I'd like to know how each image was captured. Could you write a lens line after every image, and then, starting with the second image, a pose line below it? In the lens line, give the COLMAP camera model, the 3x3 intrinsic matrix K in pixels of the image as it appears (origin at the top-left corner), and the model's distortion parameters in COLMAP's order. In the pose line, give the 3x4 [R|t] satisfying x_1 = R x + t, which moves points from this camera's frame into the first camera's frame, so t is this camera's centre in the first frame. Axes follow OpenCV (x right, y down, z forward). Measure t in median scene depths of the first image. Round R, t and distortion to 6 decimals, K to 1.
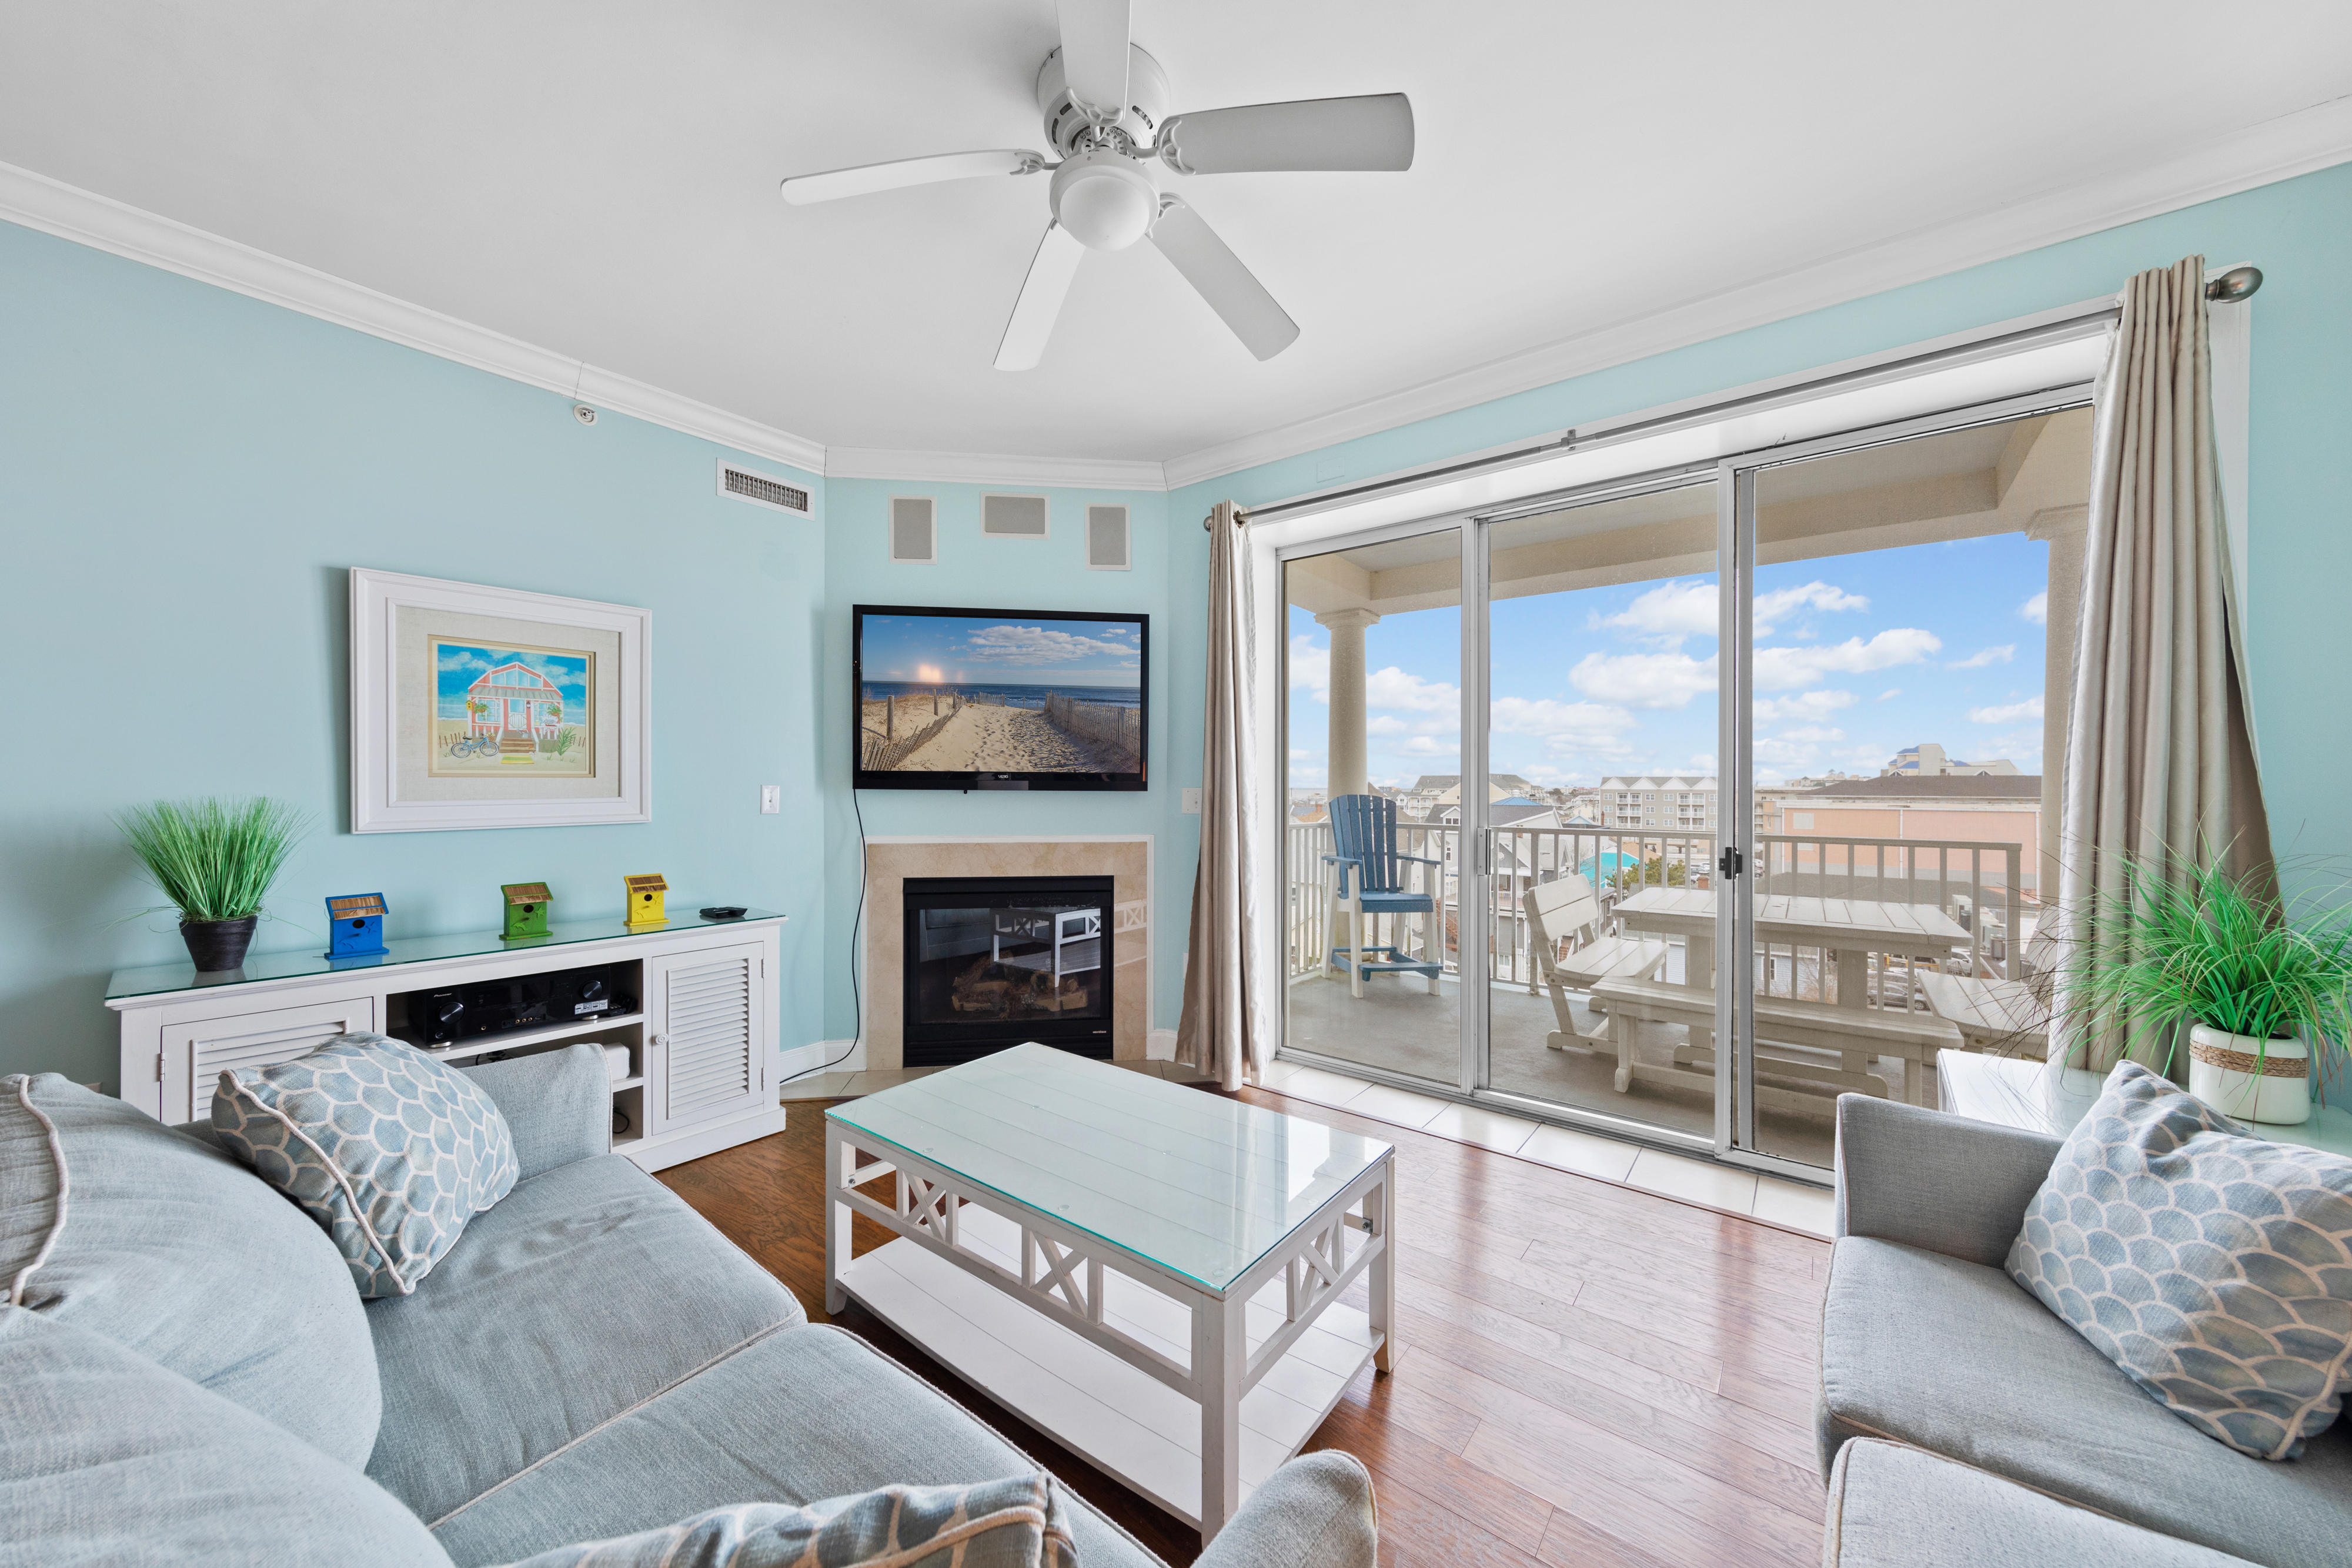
lens RADIAL K [[828.8, 0, 1186.1], [0, 828.8, 793.5], [0, 0, 1]] dist [0.008655, -0.002957]
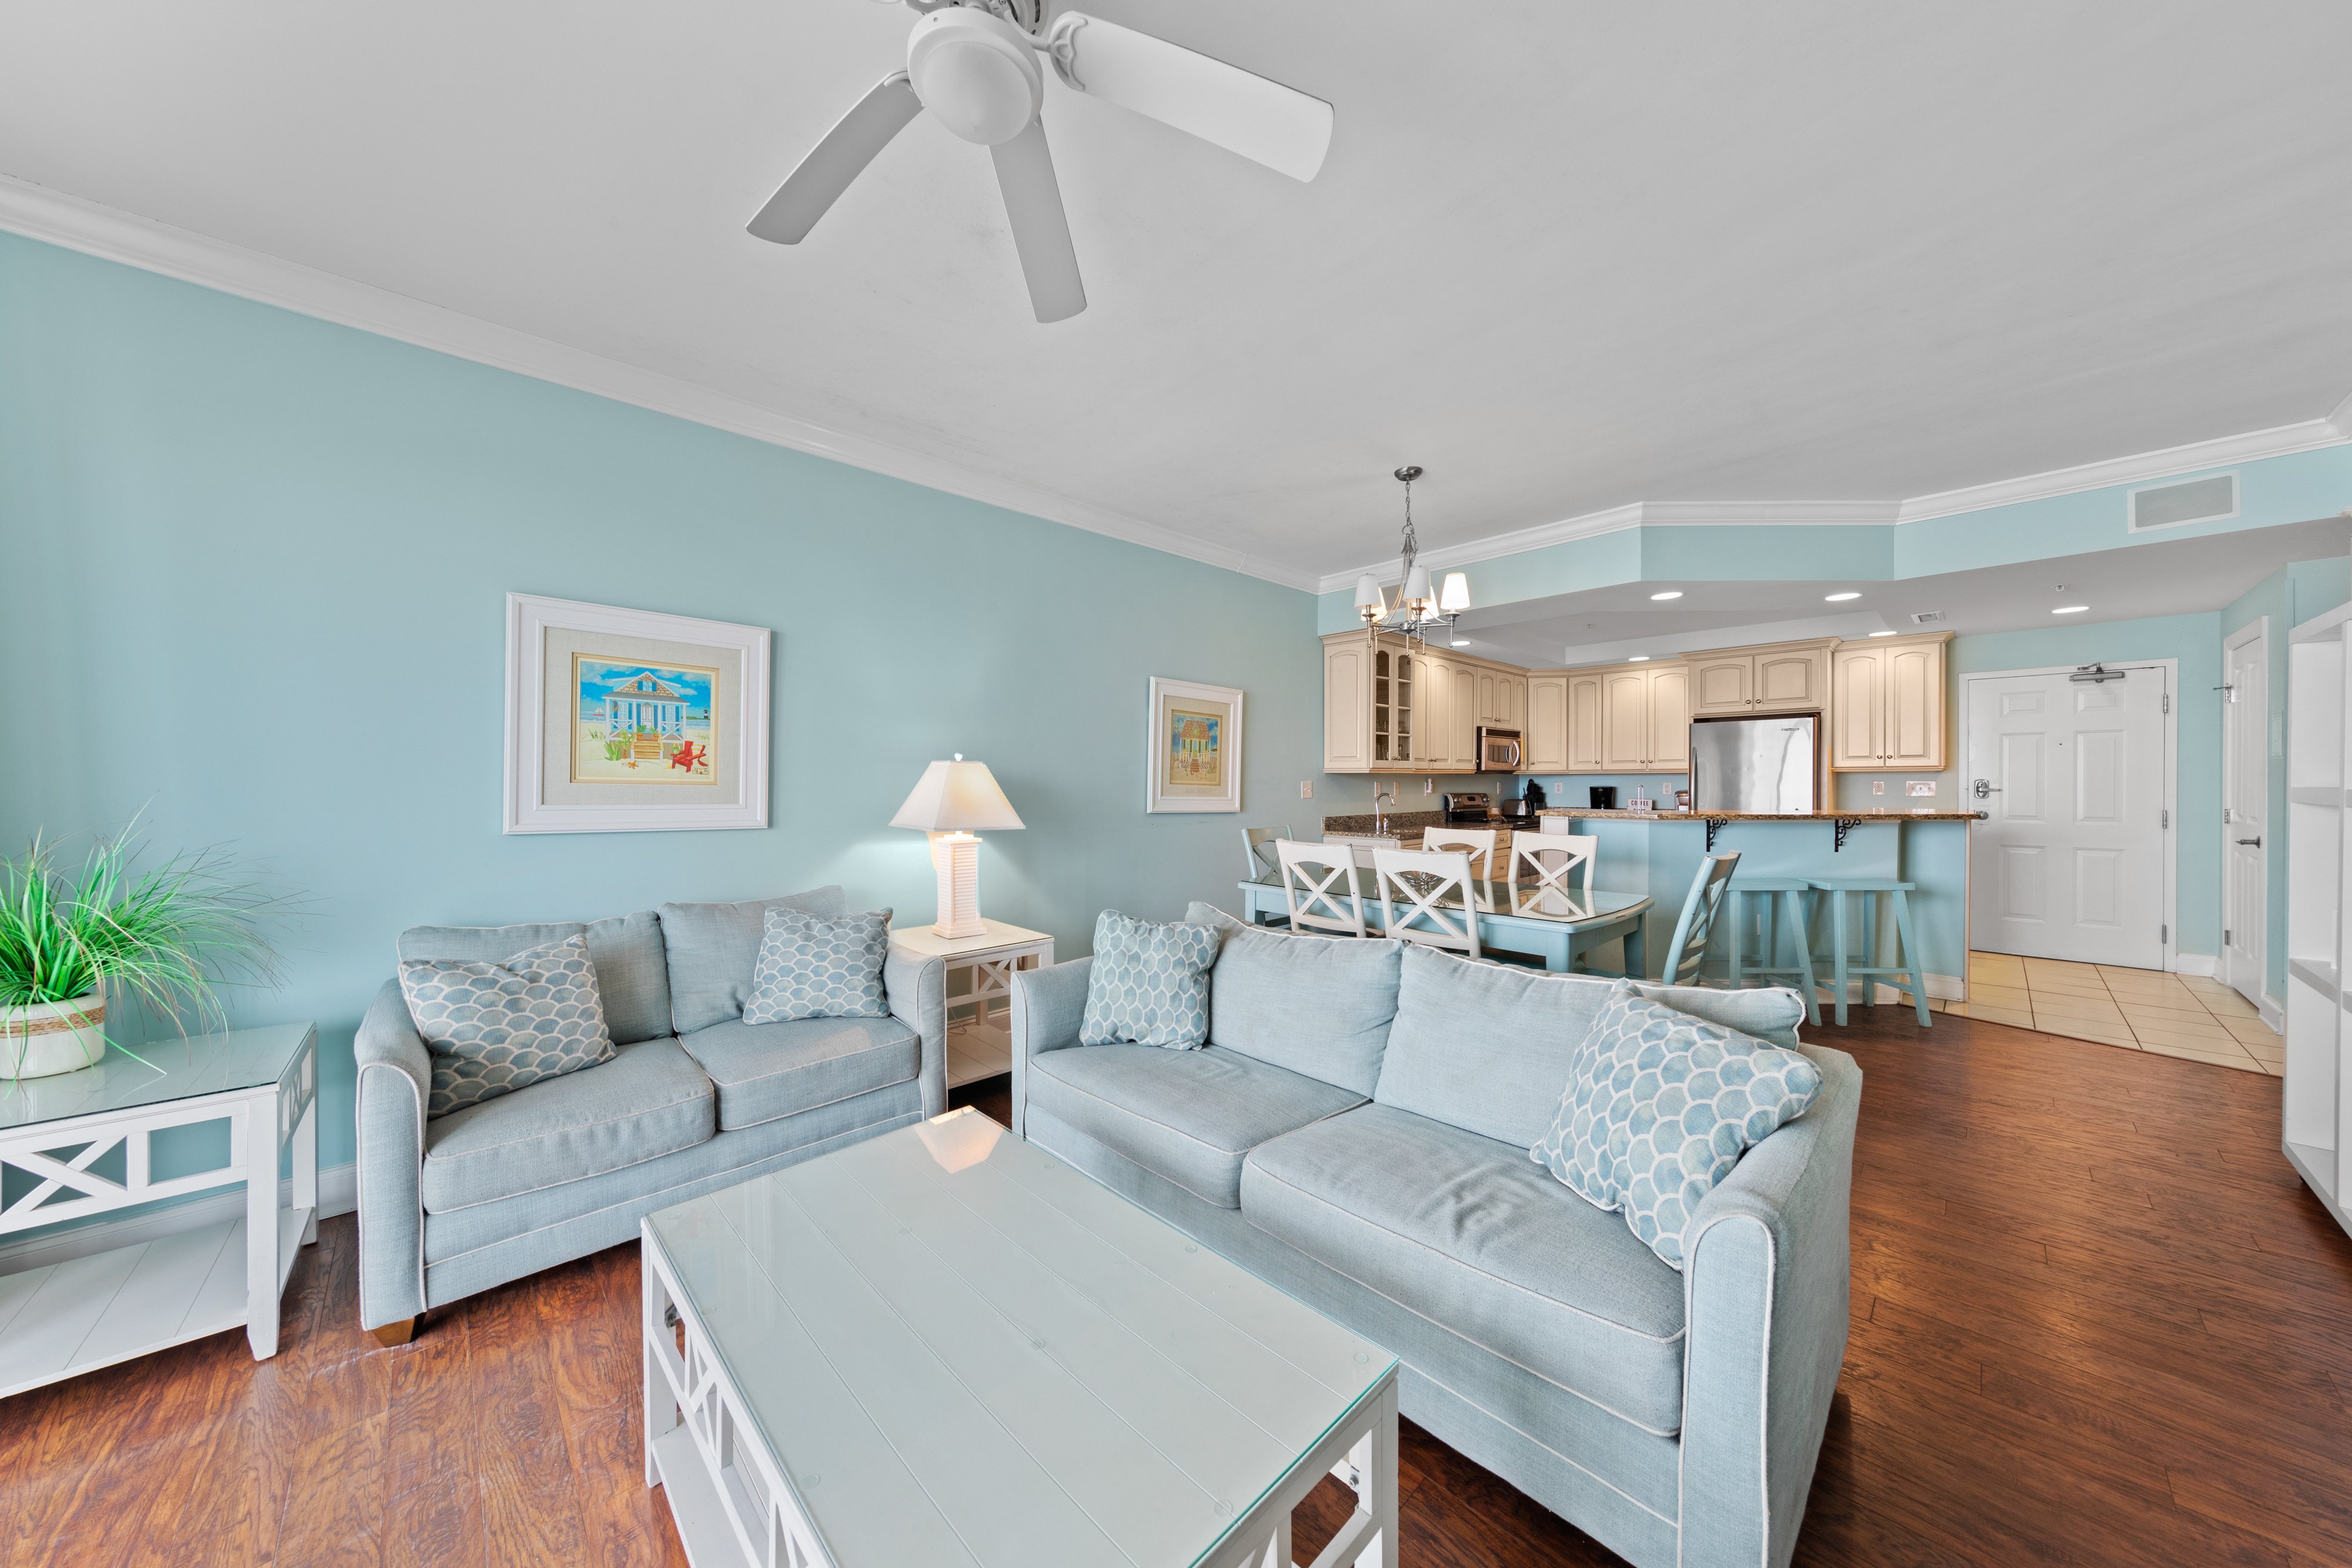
lens RADIAL K [[781.8, 0, 1191.3], [0, 781.8, 784.4], [0, 0, 1]] dist [0.005047, -0.000138]
pose [[-0.990951, 0.000146, 0.134227, -0.198704], [0.001879, 0.999916, 0.012789, -0.008181], [-0.134214, 0.012926, -0.990868, 0.850306]]
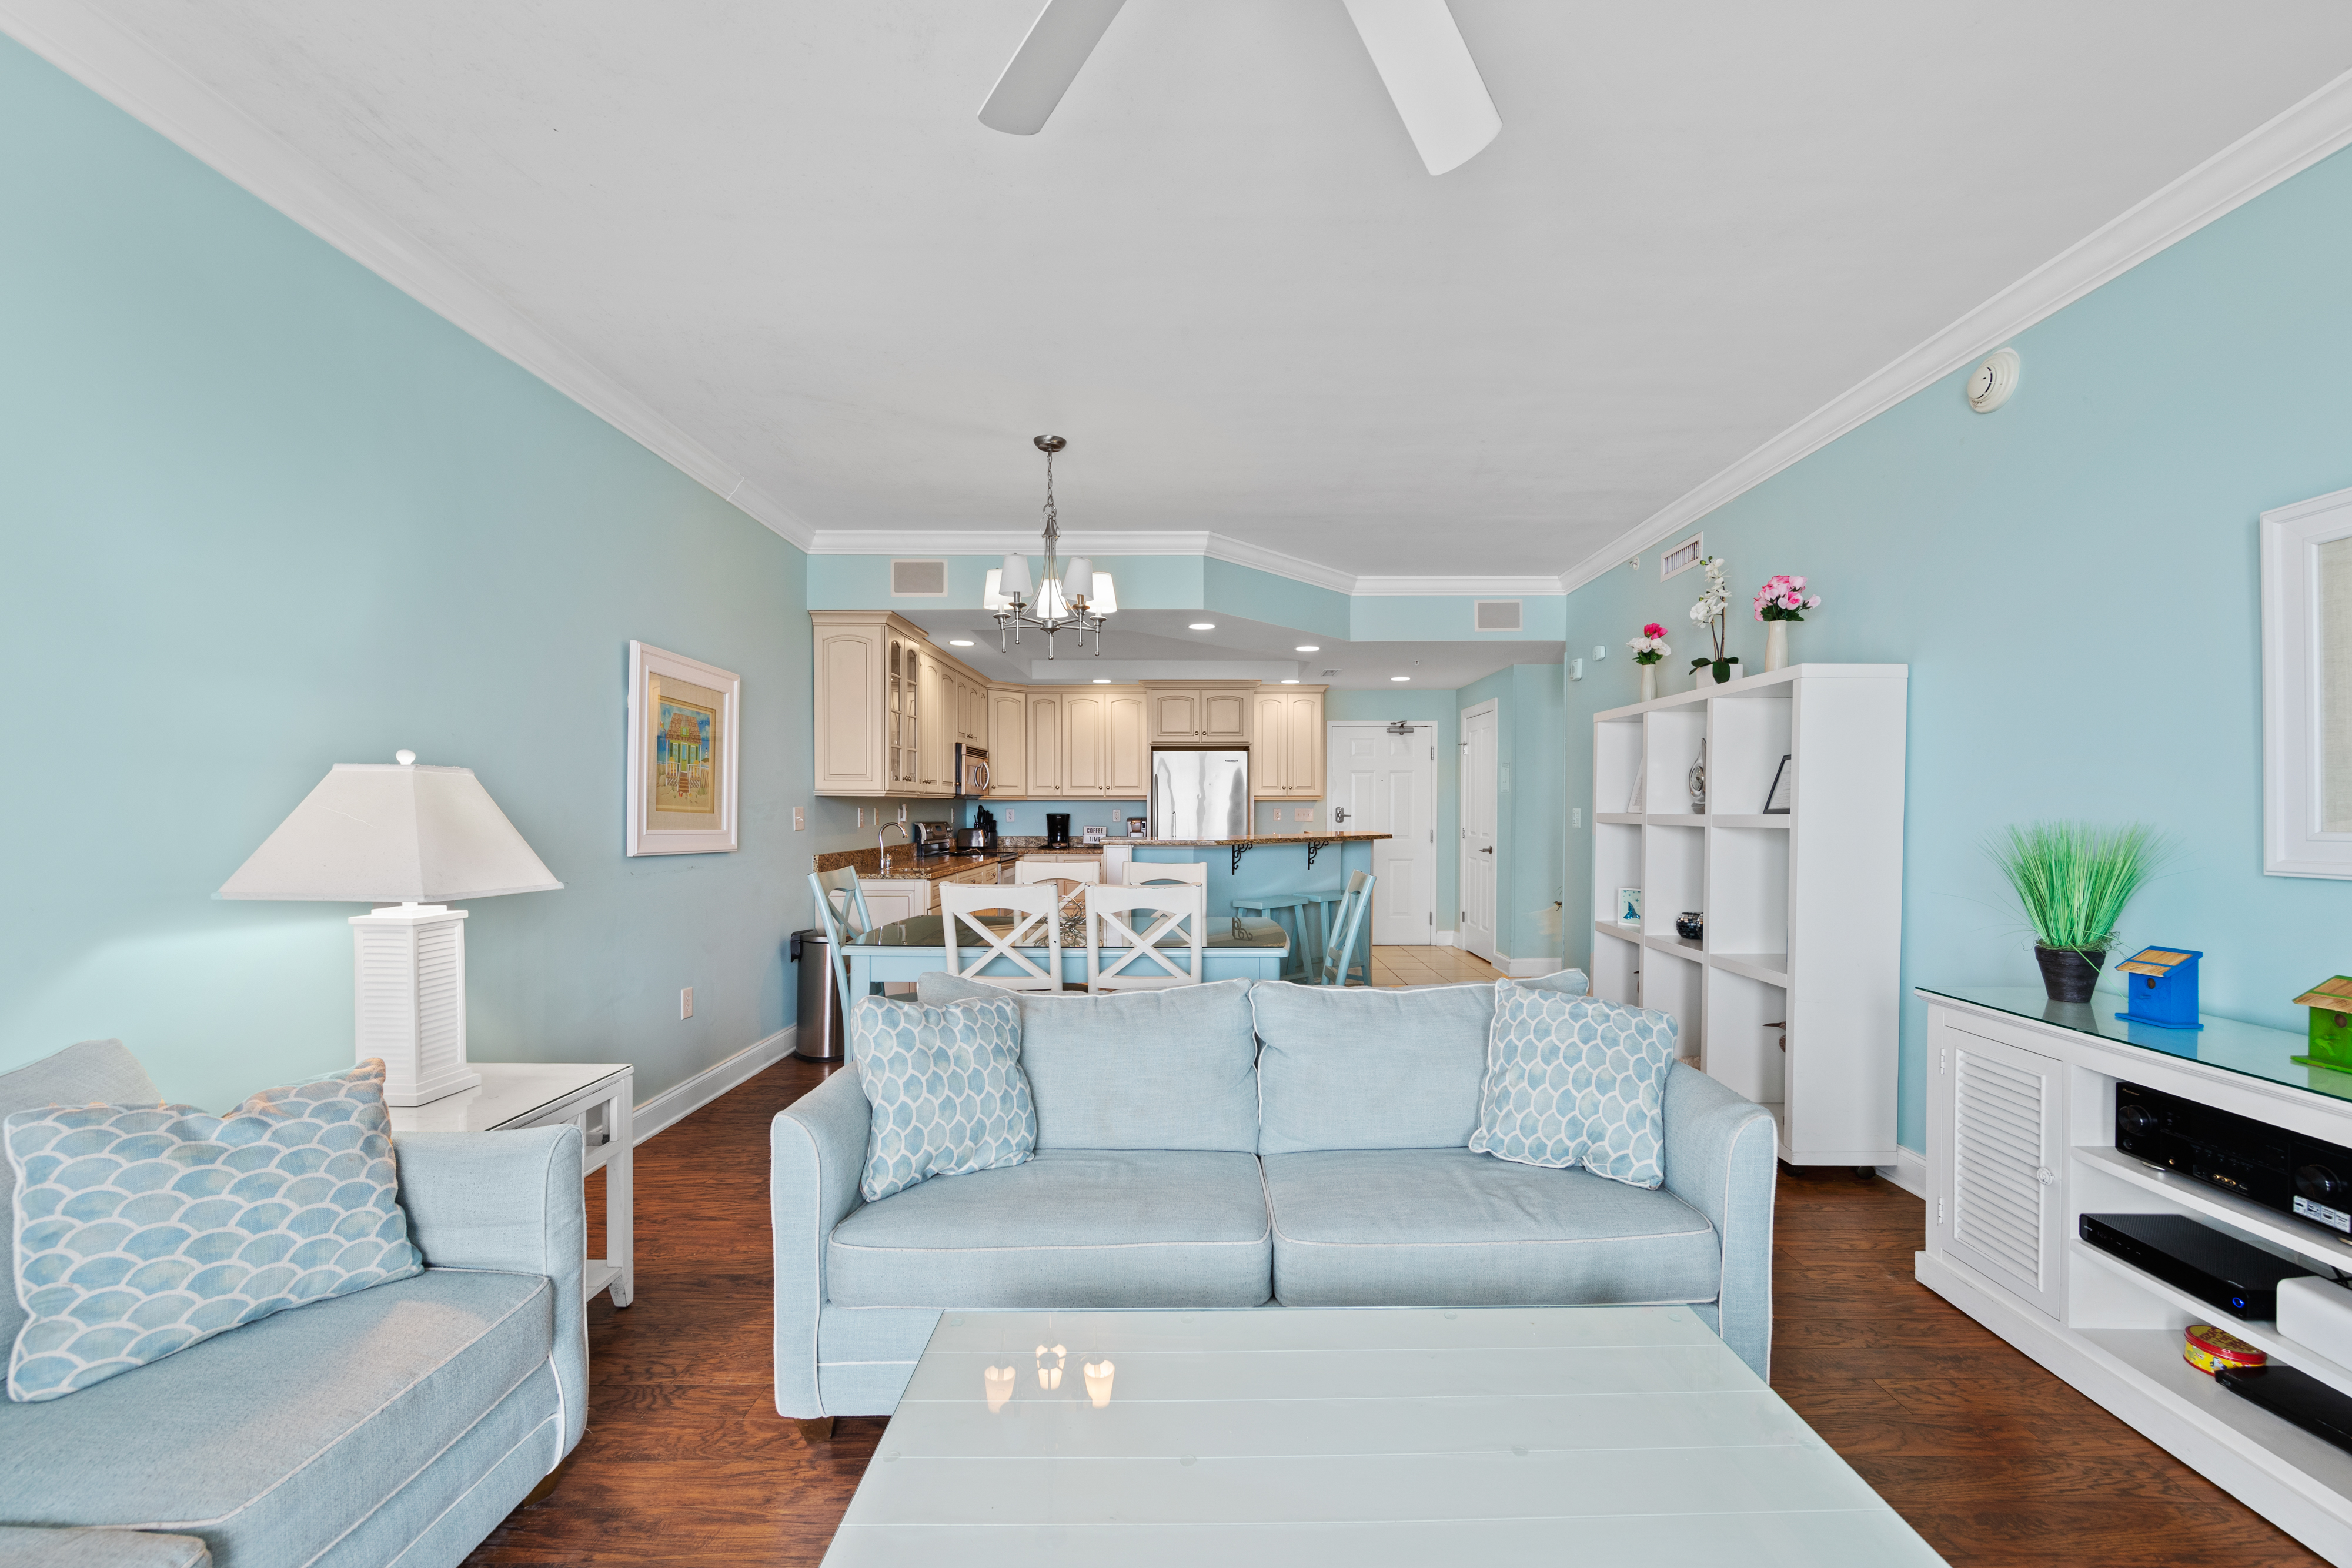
lens RADIAL K [[957.8, 0, 1212.7], [0, 957.8, 826.9], [0, 0, 1]] dist [0.007911, -0.000150]
pose [[-0.783467, 0.010485, -0.621345, 0.177449], [-0.007462, 0.999627, 0.026276, -0.006301], [0.621389, 0.025223, -0.783096, 0.746298]]
